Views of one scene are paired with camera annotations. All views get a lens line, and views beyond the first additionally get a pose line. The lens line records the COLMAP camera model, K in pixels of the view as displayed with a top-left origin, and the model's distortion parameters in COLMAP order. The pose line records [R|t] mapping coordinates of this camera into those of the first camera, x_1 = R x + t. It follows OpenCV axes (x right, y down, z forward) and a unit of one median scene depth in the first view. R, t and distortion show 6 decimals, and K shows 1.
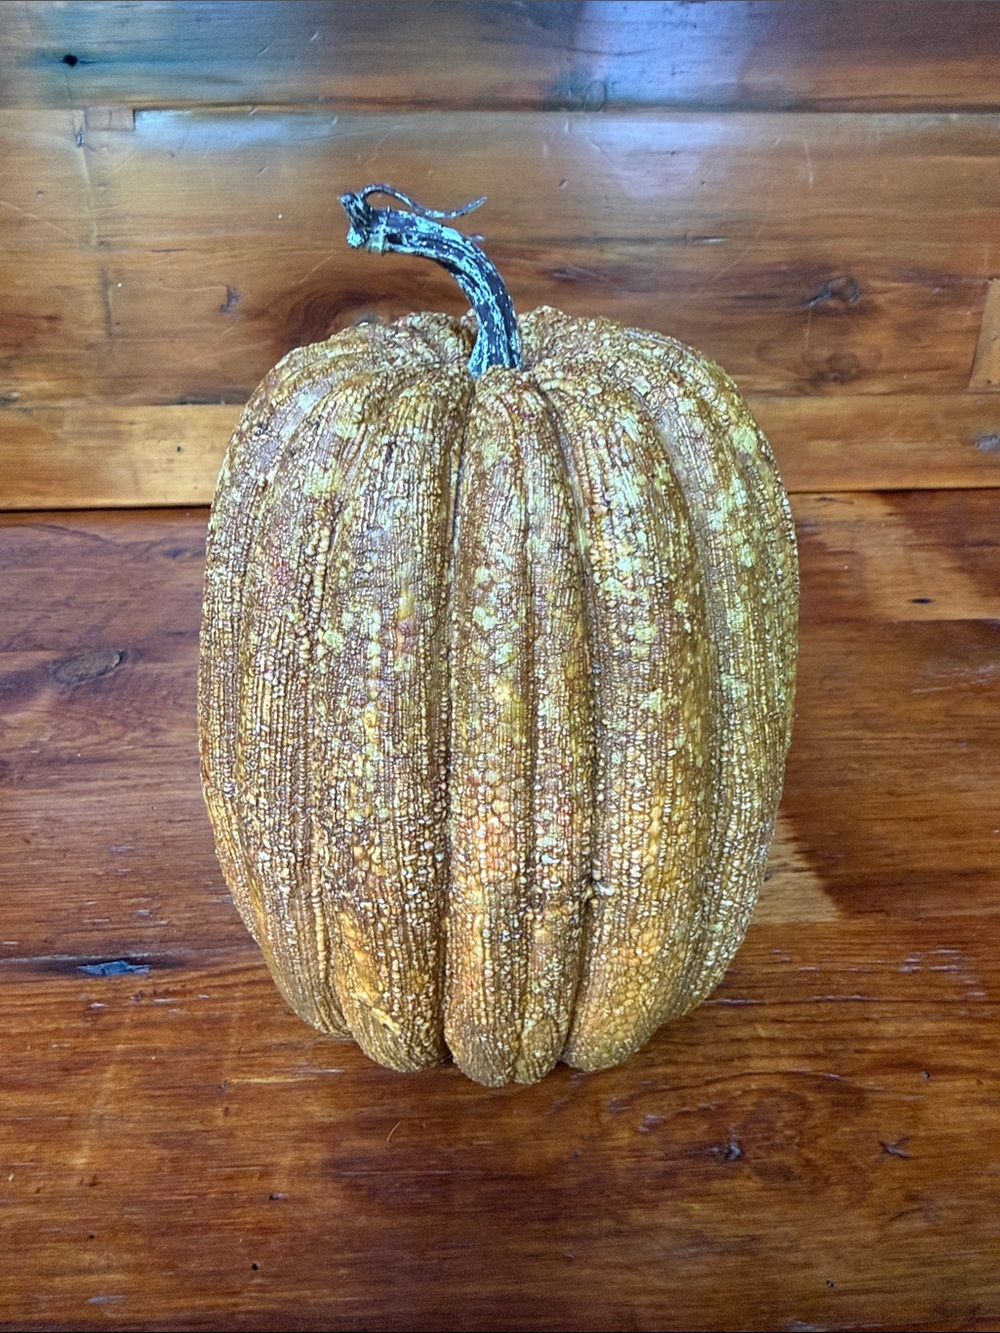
lens RADIAL K [[1023.6, 0, 496.2], [0, 1023.6, 663.5], [0, 0, 1]] dist [-0.004546, 0.012524]
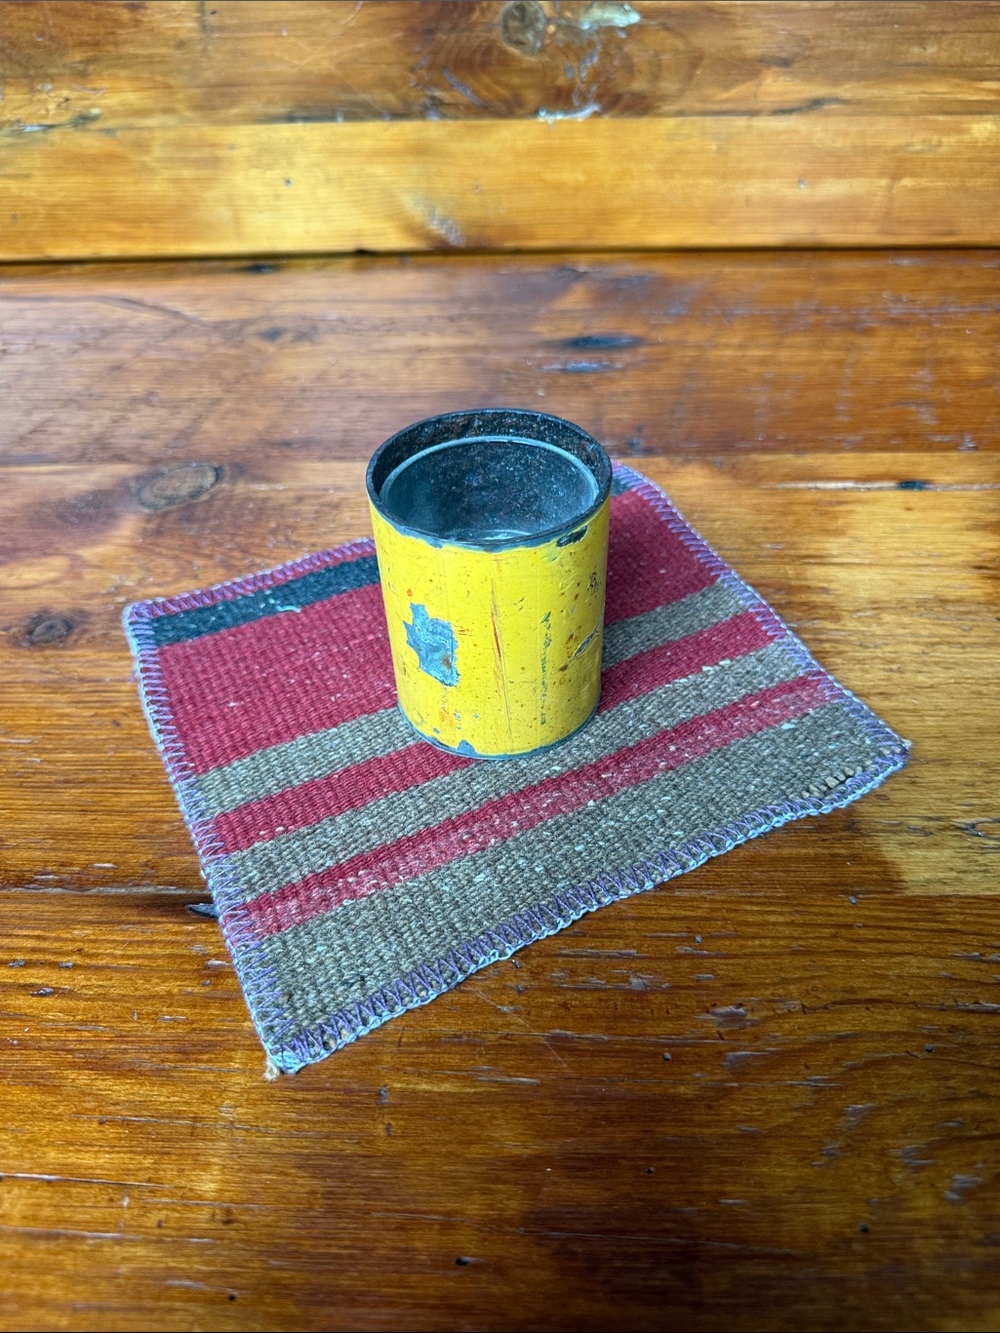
lens RADIAL K [[989.2, 0, 499.6], [0, 989.2, 661.0], [0, 0, 1]] dist [-0.022977, -0.011766]
pose [[0.995387, 0.045156, -0.084650, -0.069866], [-0.022881, 0.968585, 0.247628, -0.042326], [0.093173, -0.244549, 0.965150, 0.196133]]
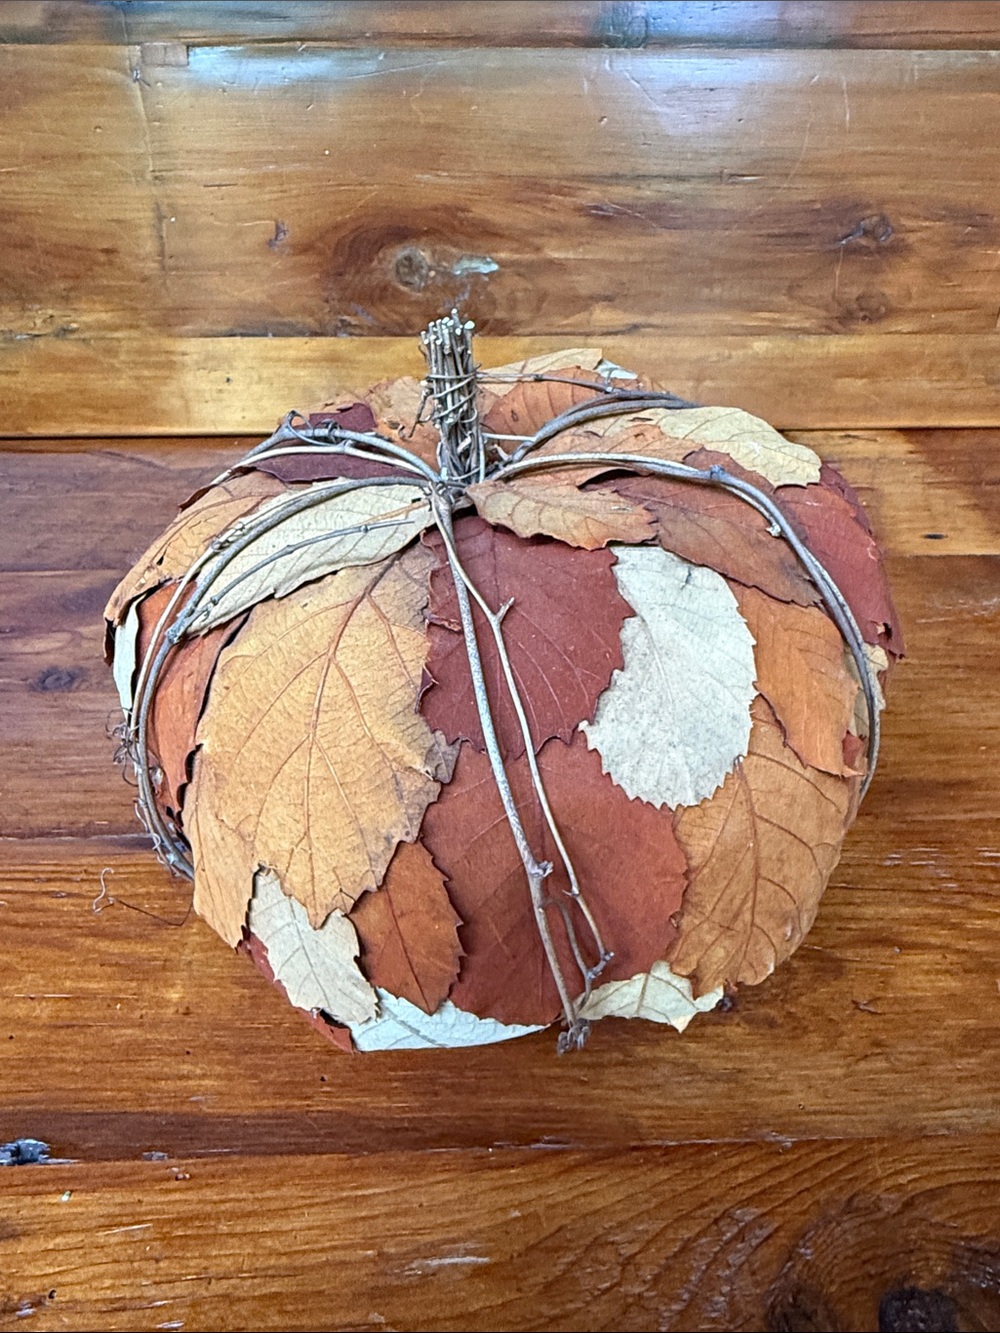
lens RADIAL K [[1023.6, 0, 494.5], [0, 1023.6, 672.4], [0, 0, 1]] dist [-0.004546, 0.012524]
pose [[0.999433, 0.019543, -0.027429, -0.004330], [-0.017433, 0.997020, 0.075144, 0.007079], [0.028816, -0.074623, 0.996795, -0.073019]]
